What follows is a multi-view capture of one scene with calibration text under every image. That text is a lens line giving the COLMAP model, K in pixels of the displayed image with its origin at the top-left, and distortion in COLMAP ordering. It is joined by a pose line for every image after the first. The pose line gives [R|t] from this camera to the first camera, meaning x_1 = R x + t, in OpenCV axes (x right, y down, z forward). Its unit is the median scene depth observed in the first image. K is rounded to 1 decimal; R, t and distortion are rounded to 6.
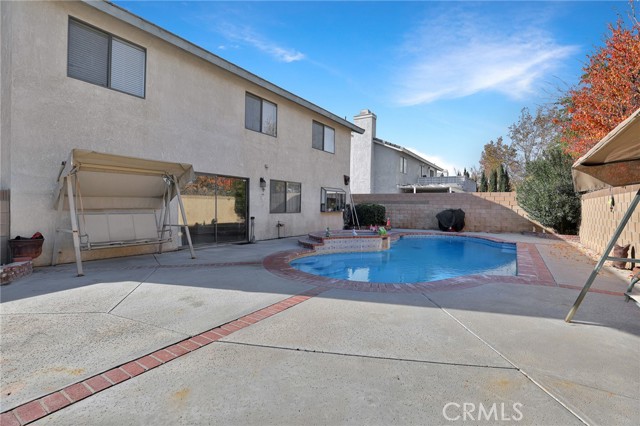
lens RADIAL K [[301.0, 0, 320.0], [0, 301.0, 213.0], [0, 0, 1]] dist [-0.030920, 0.000116]
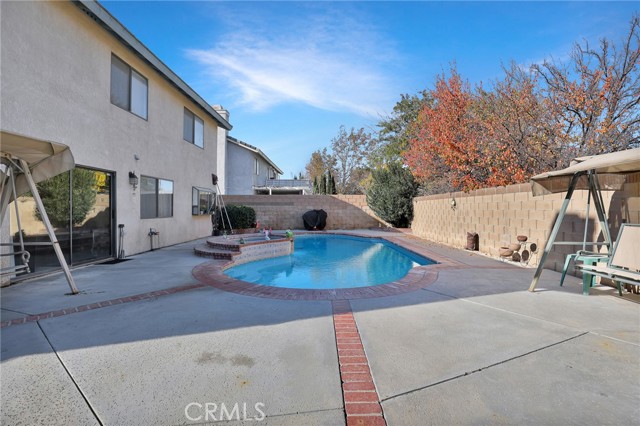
lens RADIAL K [[298.2, 0, 319.6], [0, 298.2, 209.3], [0, 0, 1]] dist [-0.020240, 0.000262]
pose [[0.832051, -0.013052, 0.554545, -0.175113], [0.021808, 0.999720, -0.009191, -0.005351], [-0.554270, 0.019741, 0.832103, 0.101207]]
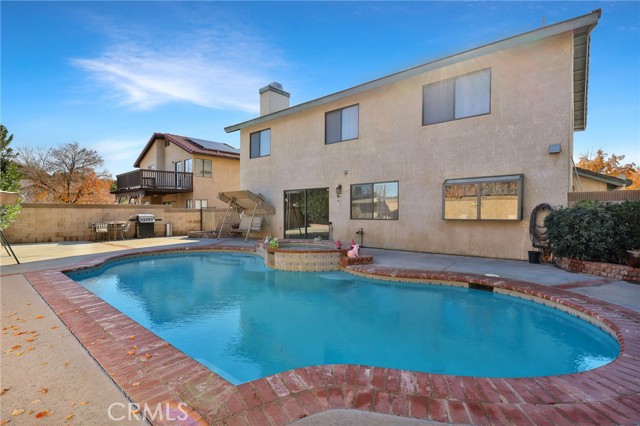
lens RADIAL K [[298.2, 0, 319.6], [0, 298.2, 209.3], [0, 0, 1]] dist [-0.020240, 0.000262]
pose [[-0.116417, -0.020715, -0.992984, 0.683431], [-0.017637, 0.999668, -0.018787, -0.009935], [0.993044, 0.015326, -0.116743, 0.862112]]
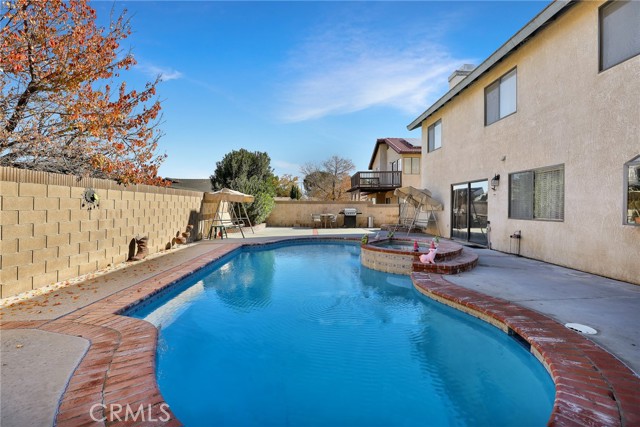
lens RADIAL K [[292.4, 0, 337.9], [0, 292.4, 204.3], [0, 0, 1]] dist [-0.002561, -0.000350]
pose [[-0.787680, -0.019114, -0.615787, 0.528746], [-0.025162, 0.999683, 0.001156, -0.020817], [0.615570, 0.016405, -0.787911, 1.118264]]
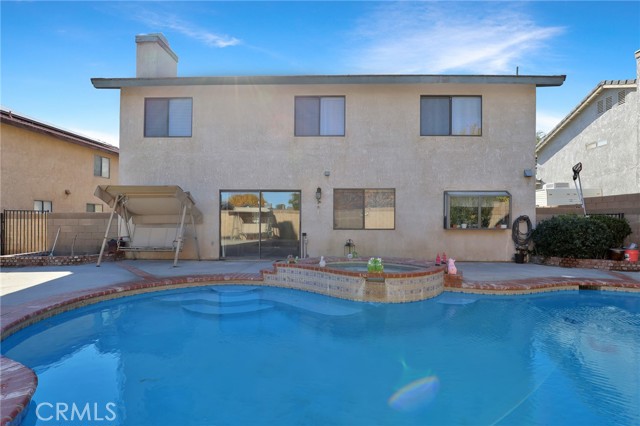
lens RADIAL K [[293.7, 0, 320.1], [0, 293.7, 222.5], [0, 0, 1]] dist [-0.023481, 0.000009]
pose [[0.527736, -0.007785, -0.849373, 0.425812], [-0.014331, 0.999734, -0.018067, -0.002729], [0.849287, 0.021707, 0.527484, 0.461311]]
